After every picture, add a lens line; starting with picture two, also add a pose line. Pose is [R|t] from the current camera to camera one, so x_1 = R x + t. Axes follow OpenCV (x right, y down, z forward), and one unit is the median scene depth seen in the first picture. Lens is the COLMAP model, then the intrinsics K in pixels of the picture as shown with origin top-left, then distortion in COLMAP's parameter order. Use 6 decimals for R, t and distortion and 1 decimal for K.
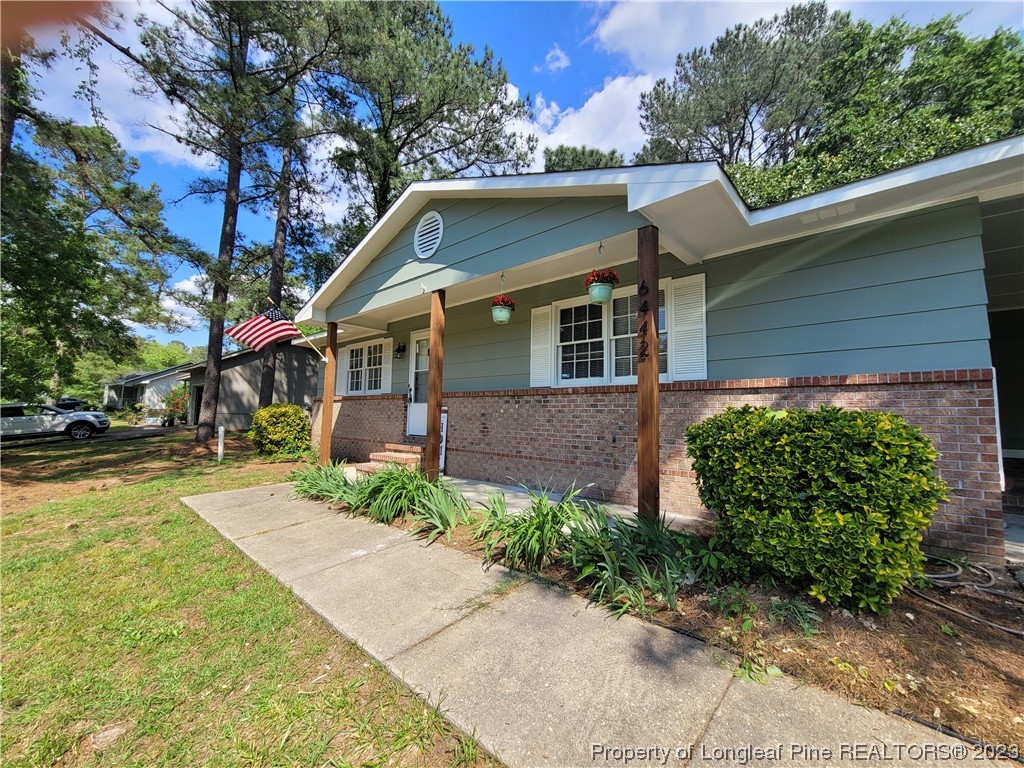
lens RADIAL K [[416.3, 0, 516.1], [0, 416.3, 384.4], [0, 0, 1]] dist [-0.002710, 0.000281]
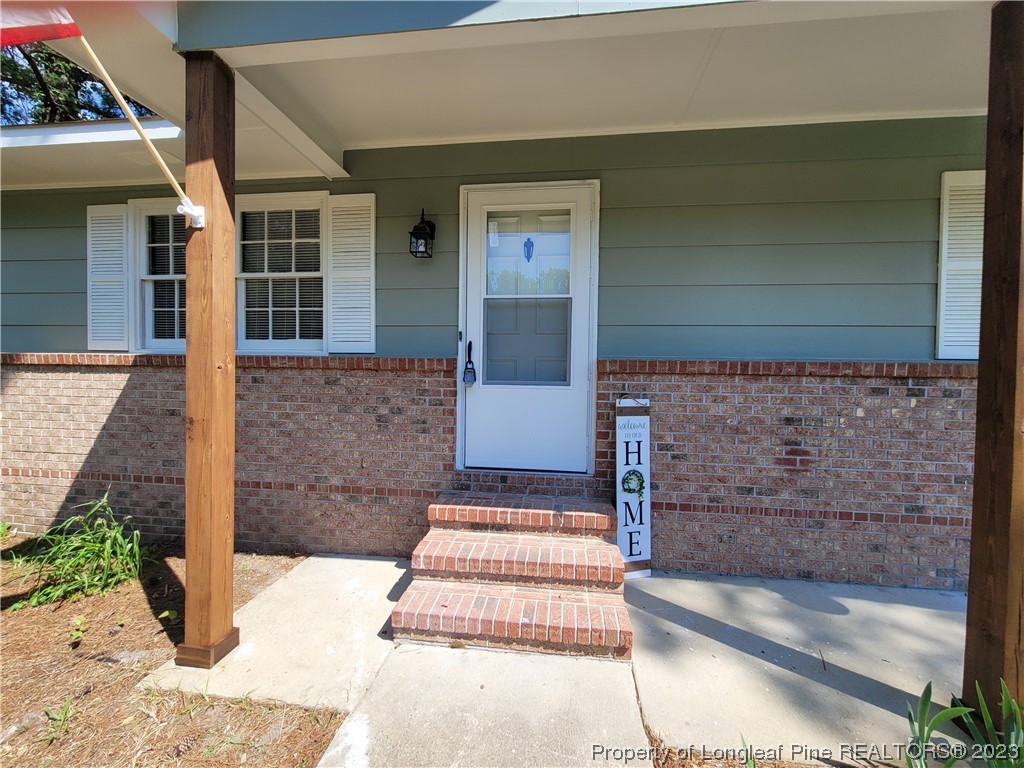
lens RADIAL K [[385.7, 0, 519.6], [0, 385.7, 391.1], [0, 0, 1]] dist [0.000874, -0.000045]
pose [[0.817039, -0.022321, 0.576151, -0.560269], [-0.045459, 0.993646, 0.102960, 0.019007], [-0.574788, -0.110313, 0.810833, 0.932781]]
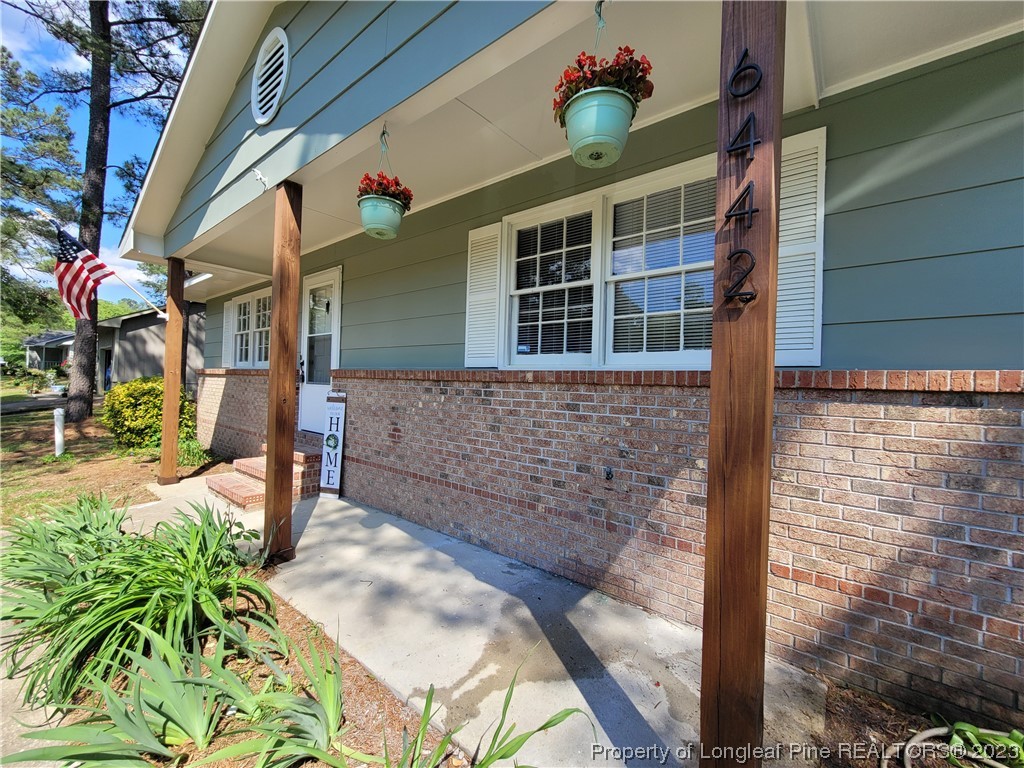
lens RADIAL K [[416.3, 0, 513.2], [0, 416.3, 384.6], [0, 0, 1]] dist [-0.002710, 0.000281]
pose [[0.998803, 0.011807, 0.047470, 0.075426], [-0.015591, 0.996661, 0.080143, -0.016880], [-0.046366, -0.080787, 0.995652, 0.416248]]
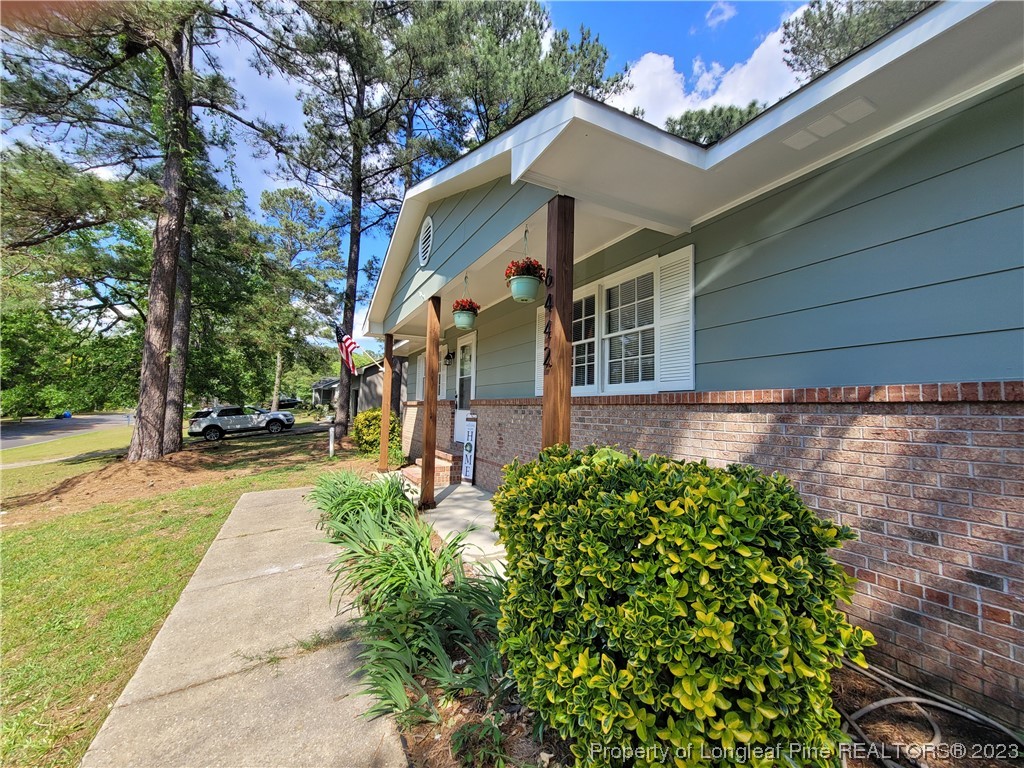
lens RADIAL K [[416.3, 0, 515.2], [0, 416.3, 385.4], [0, 0, 1]] dist [-0.002710, 0.000281]
pose [[0.935487, -0.018926, -0.352853, 0.313958], [0.023119, 0.999703, 0.007672, -0.024187], [0.352603, -0.015335, 0.935647, 0.150797]]
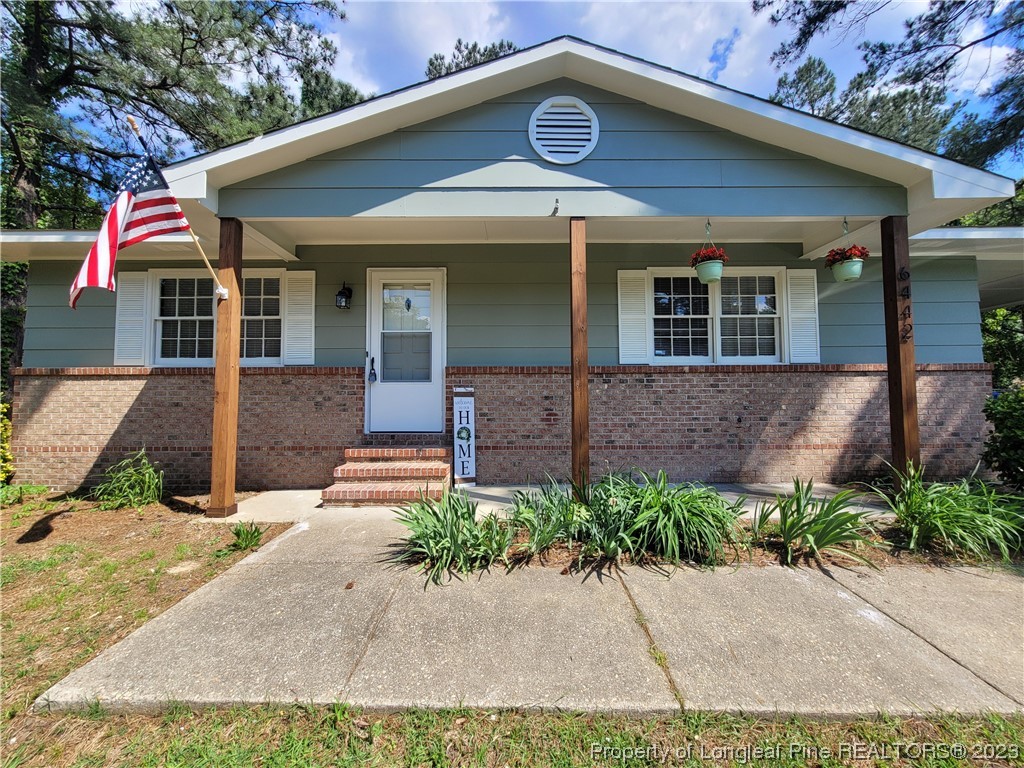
lens RADIAL K [[416.3, 0, 516.1], [0, 416.3, 384.4], [0, 0, 1]] dist [-0.002710, 0.000281]
pose [[0.745574, 0.007698, 0.666379, -0.688355], [-0.033318, 0.999113, 0.025735, 0.033962], [-0.665590, -0.041390, 0.745169, 0.519501]]
